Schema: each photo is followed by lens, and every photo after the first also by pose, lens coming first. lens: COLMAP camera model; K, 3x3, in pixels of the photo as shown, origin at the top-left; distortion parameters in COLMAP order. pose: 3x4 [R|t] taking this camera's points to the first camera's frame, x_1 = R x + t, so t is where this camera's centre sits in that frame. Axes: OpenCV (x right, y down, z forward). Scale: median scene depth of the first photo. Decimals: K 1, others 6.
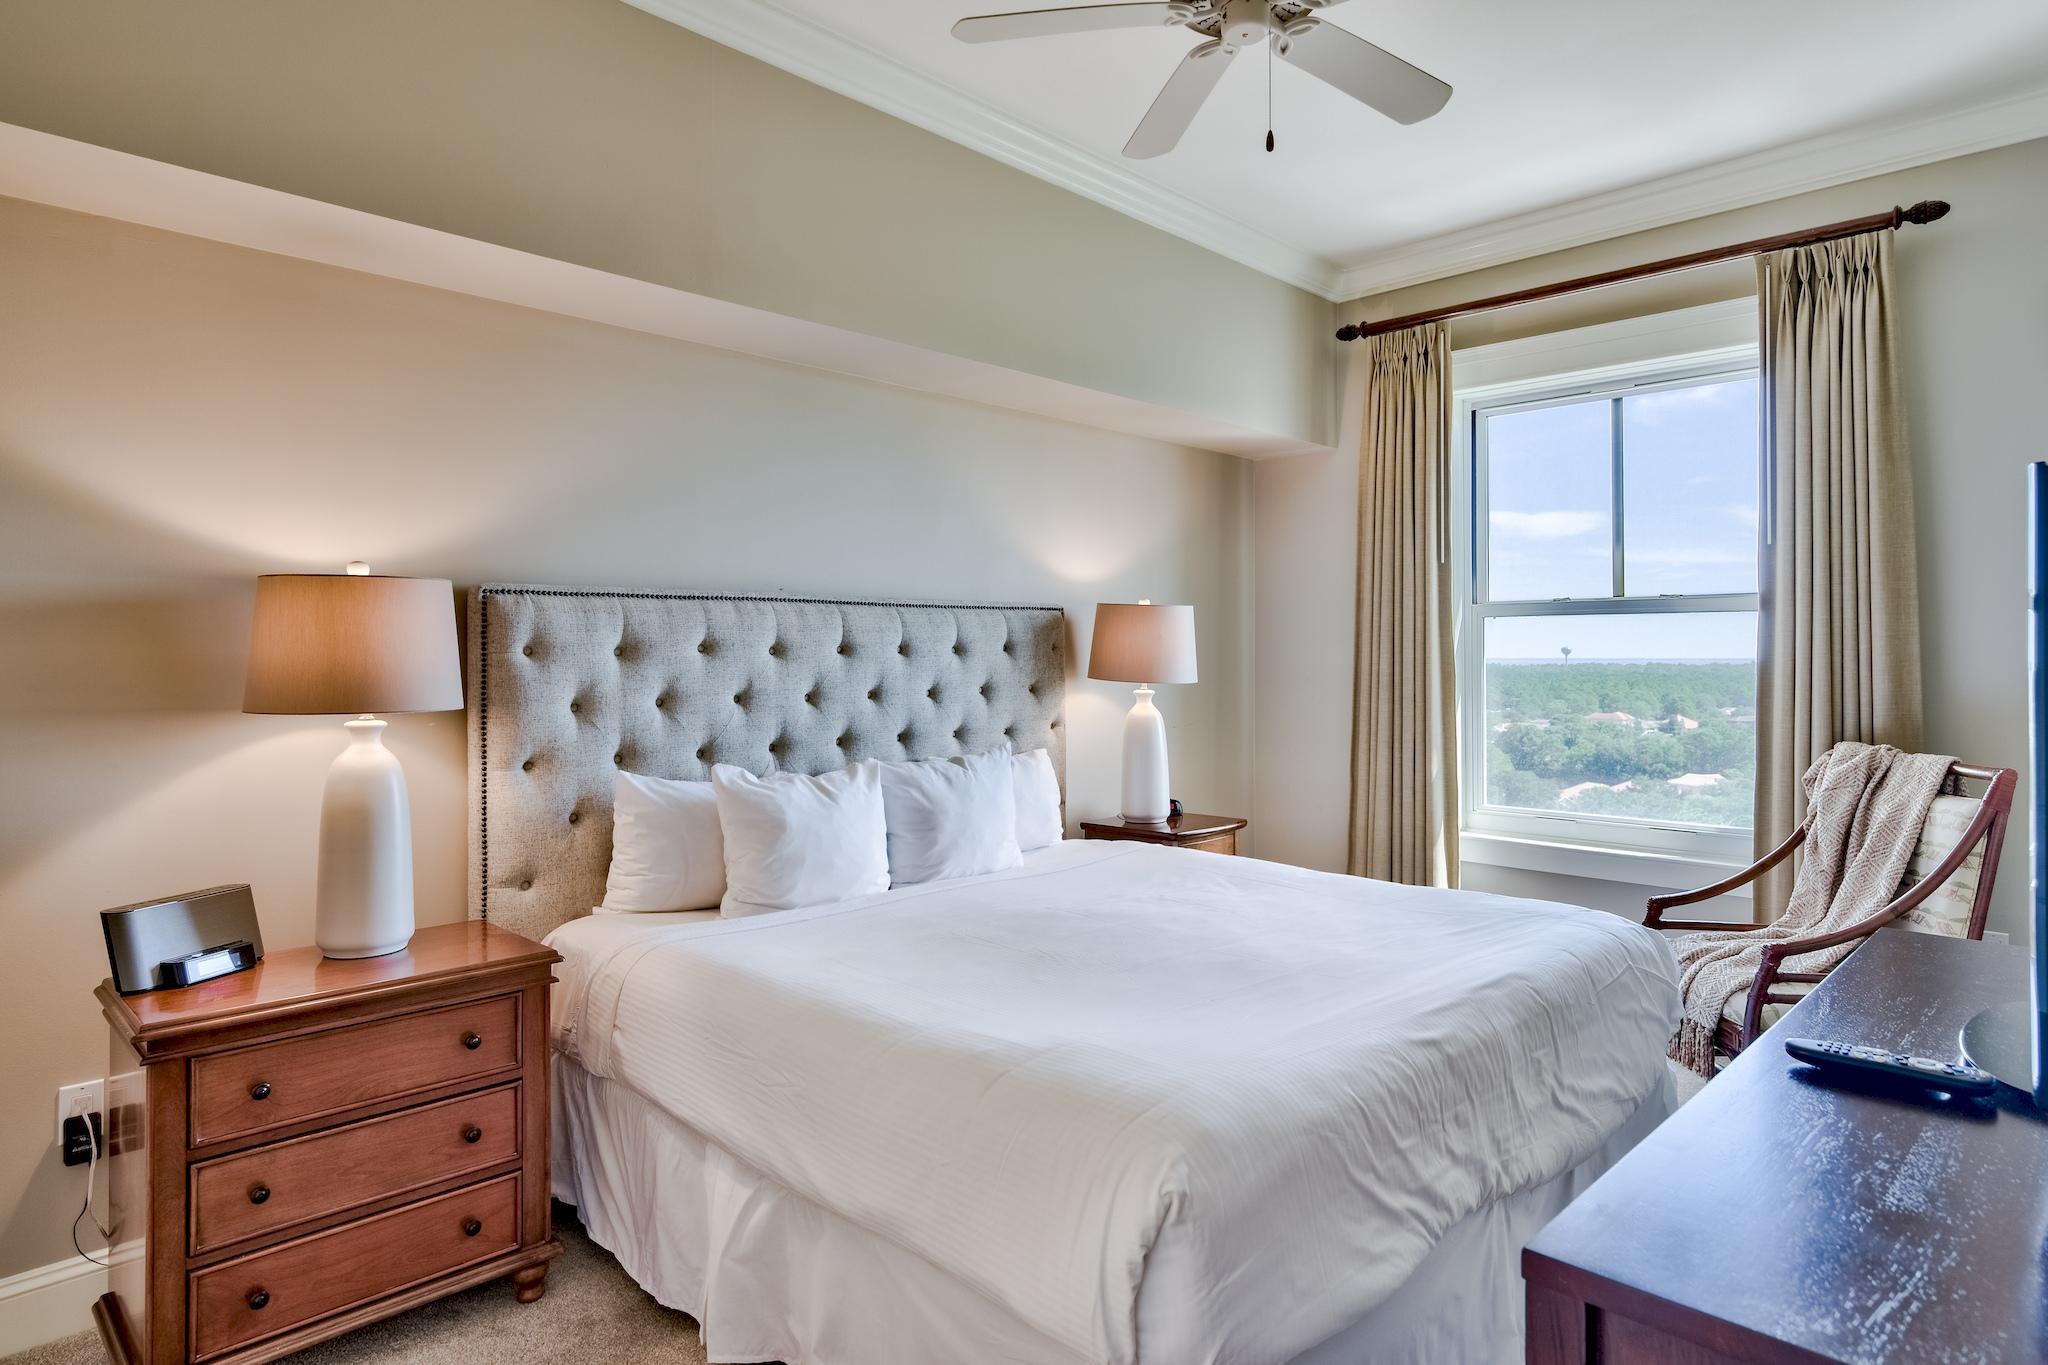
lens RADIAL K [[1181.4, 0, 1021.2], [0, 1181.4, 646.0], [0, 0, 1]] dist [0.004614, 0.000491]
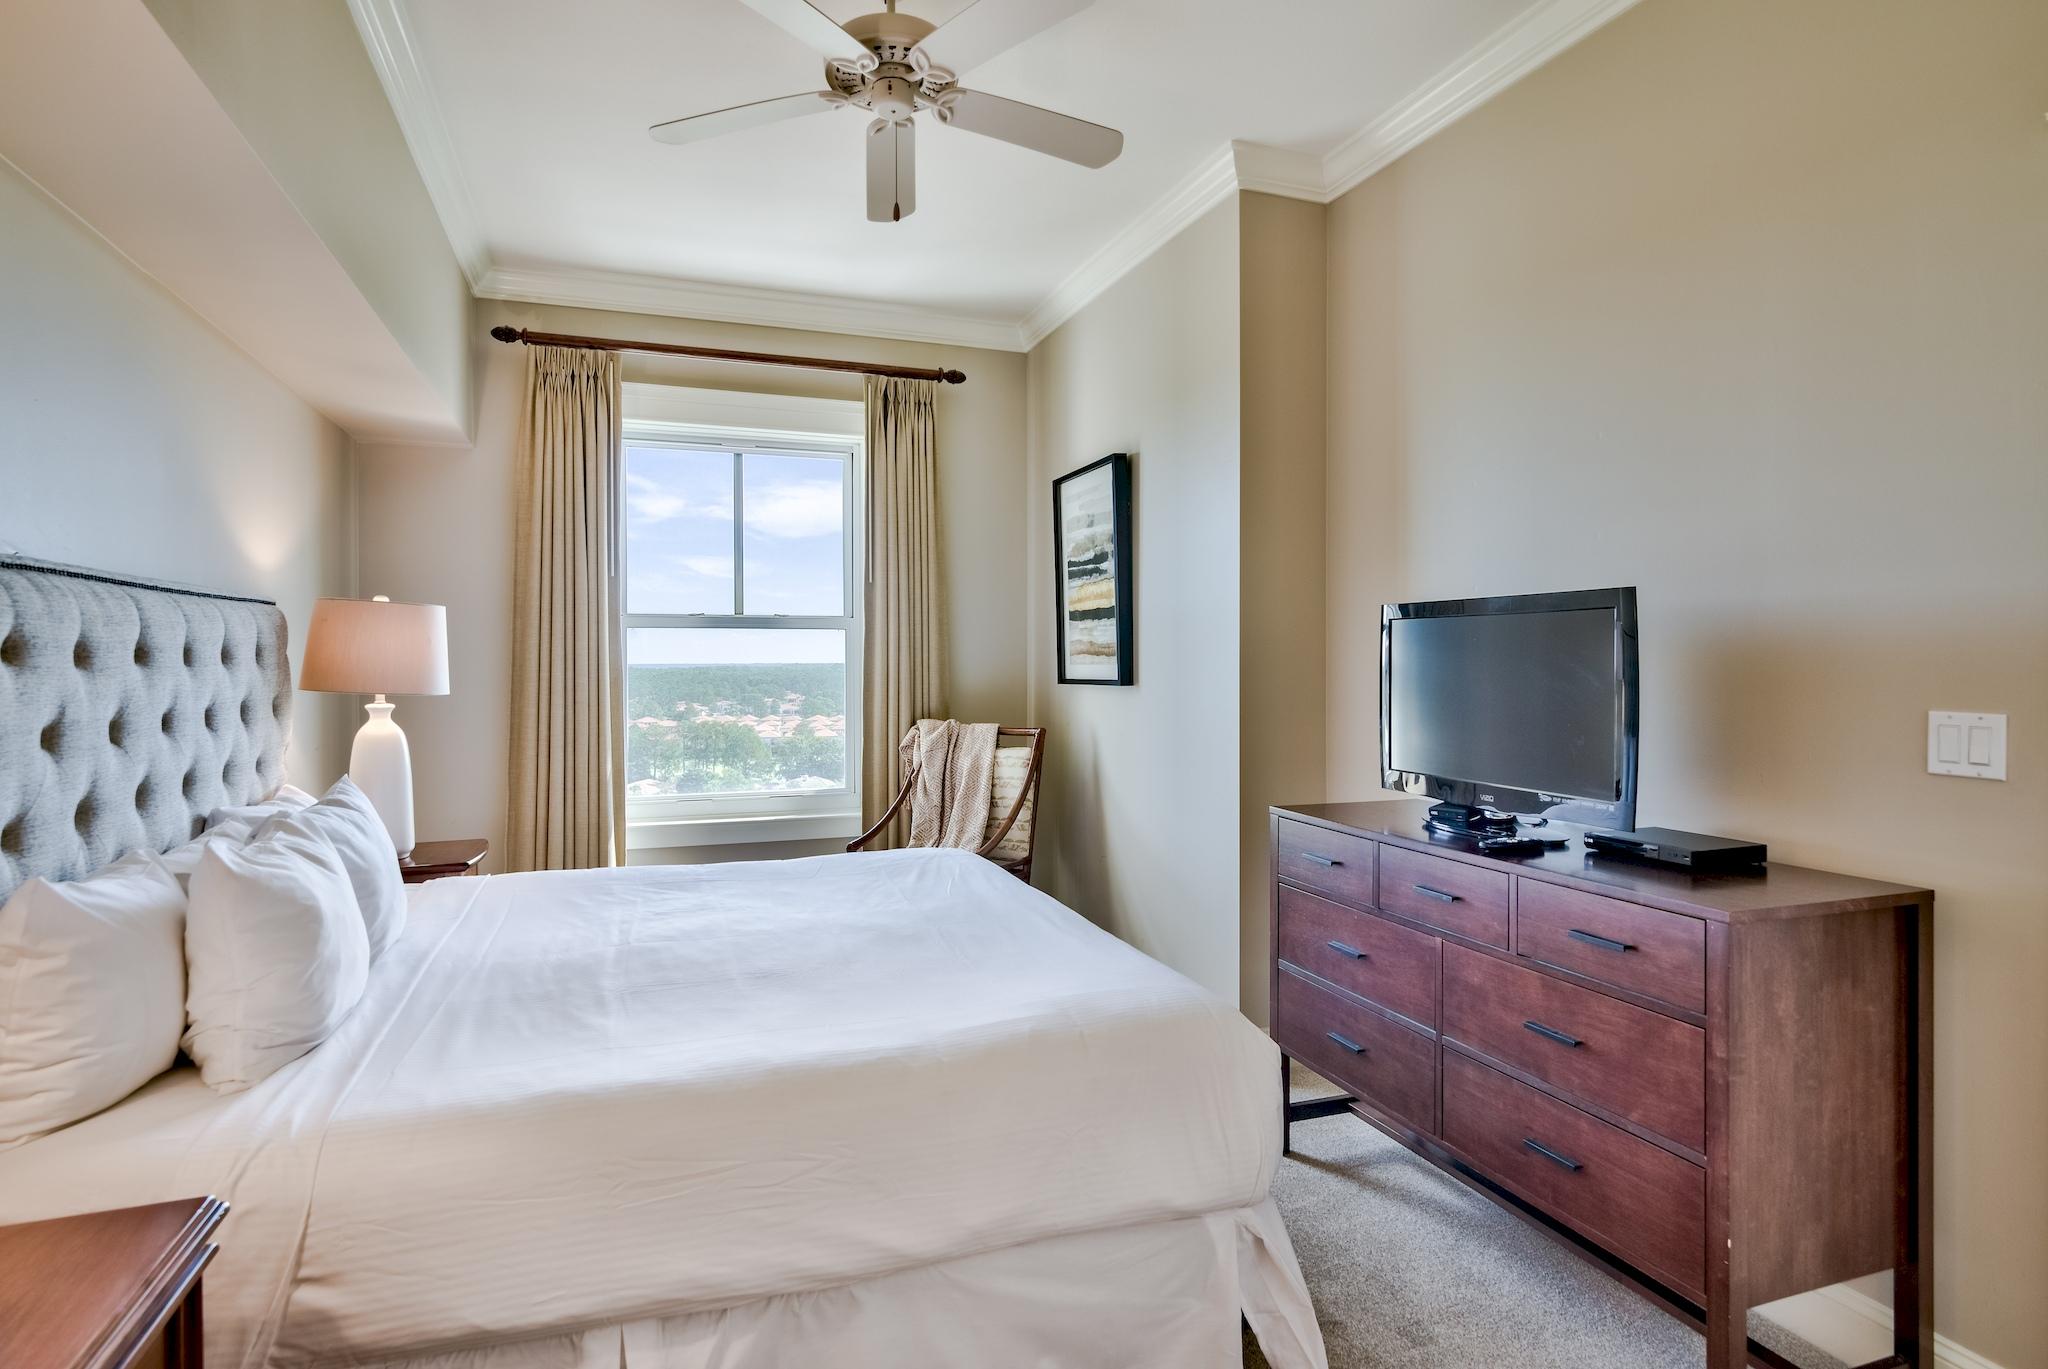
lens RADIAL K [[1081.2, 0, 1024.5], [0, 1081.2, 663.4], [0, 0, 1]] dist [0.002363, -0.000173]
pose [[0.423780, -0.003301, 0.905759, -0.430395], [-0.004847, 0.999971, 0.005912, 0.001636], [-0.905752, -0.006896, 0.423751, 0.275188]]
